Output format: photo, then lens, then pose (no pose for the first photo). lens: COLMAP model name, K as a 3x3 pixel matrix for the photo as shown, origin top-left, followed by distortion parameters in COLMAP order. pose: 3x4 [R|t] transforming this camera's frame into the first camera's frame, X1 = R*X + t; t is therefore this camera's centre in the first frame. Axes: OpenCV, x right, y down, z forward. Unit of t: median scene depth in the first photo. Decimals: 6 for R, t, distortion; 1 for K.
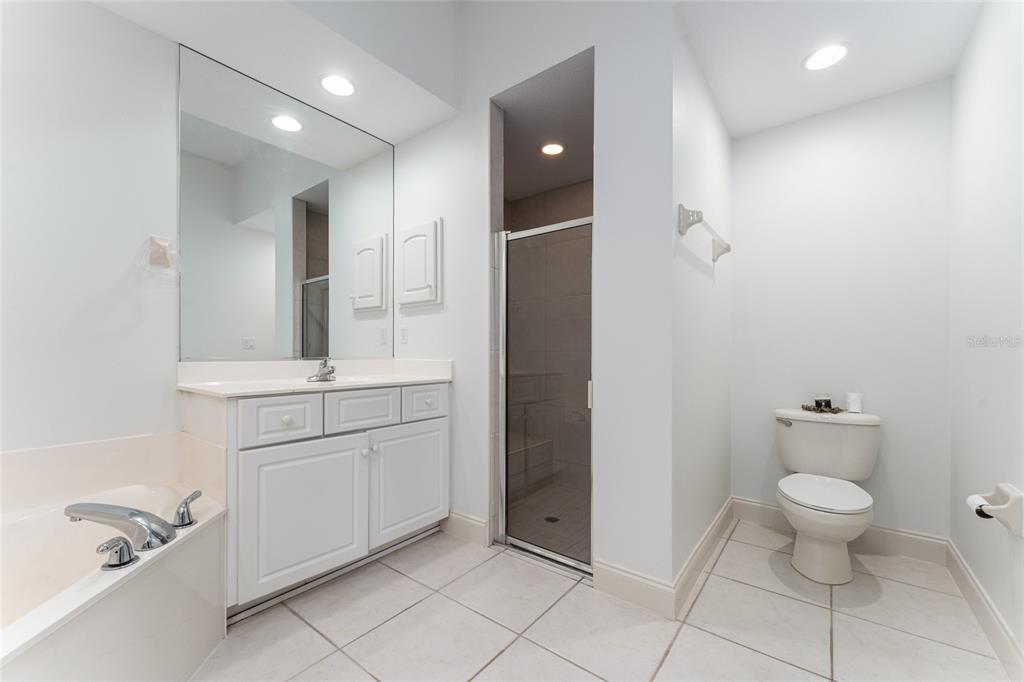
lens RADIAL K [[411.8, 0, 500.9], [0, 411.8, 353.8], [0, 0, 1]] dist [-0.000571, 0.000008]
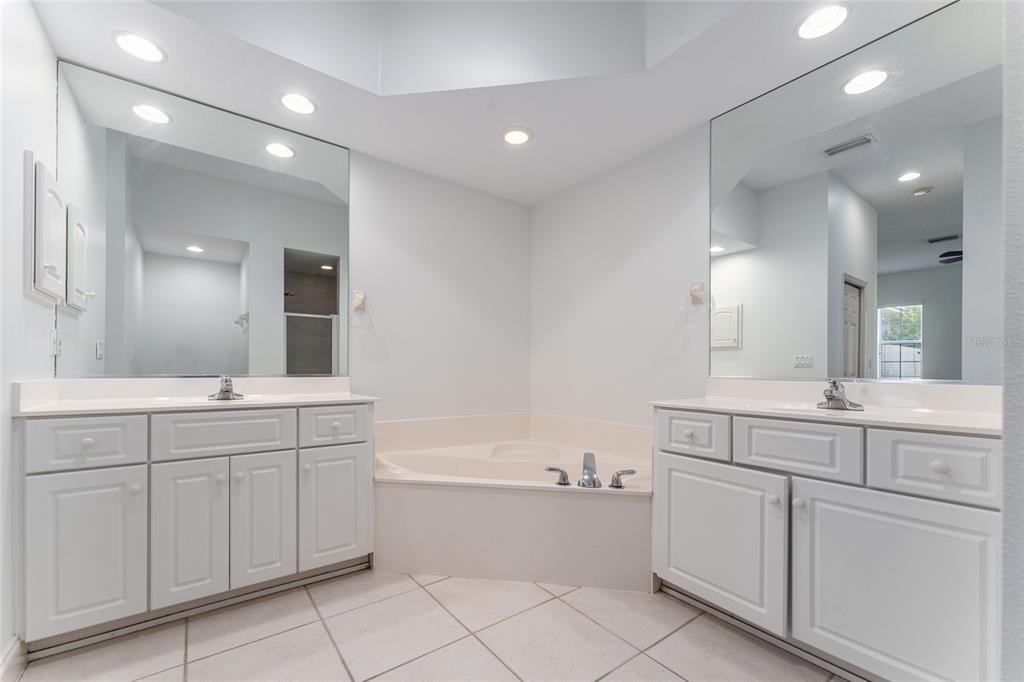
lens RADIAL K [[411.8, 0, 494.4], [0, 411.8, 367.7], [0, 0, 1]] dist [-0.000571, 0.000008]
pose [[-0.268136, -0.007428, -0.963352, 0.522743], [-0.006690, 0.999961, -0.005848, -0.001865], [0.963358, 0.004877, -0.268175, 0.650468]]
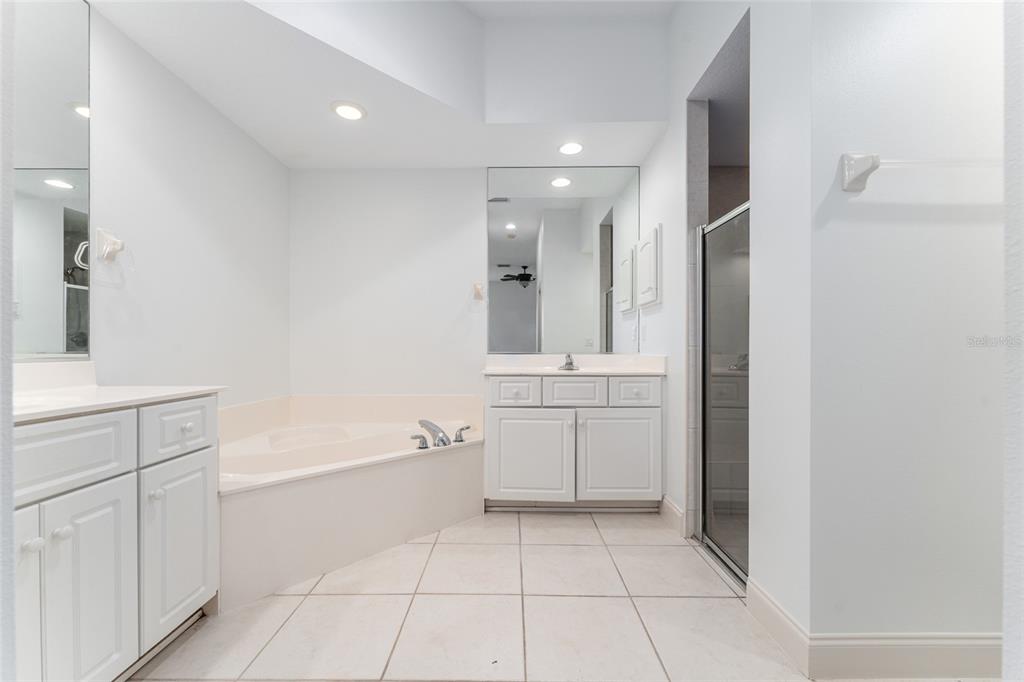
lens RADIAL K [[411.8, 0, 503.1], [0, 411.8, 346.8], [0, 0, 1]] dist [-0.000571, 0.000008]
pose [[0.600700, -0.006119, -0.799451, 0.561734], [0.000648, 0.999974, -0.007167, 0.000755], [0.799474, 0.003787, 0.600689, 0.025695]]
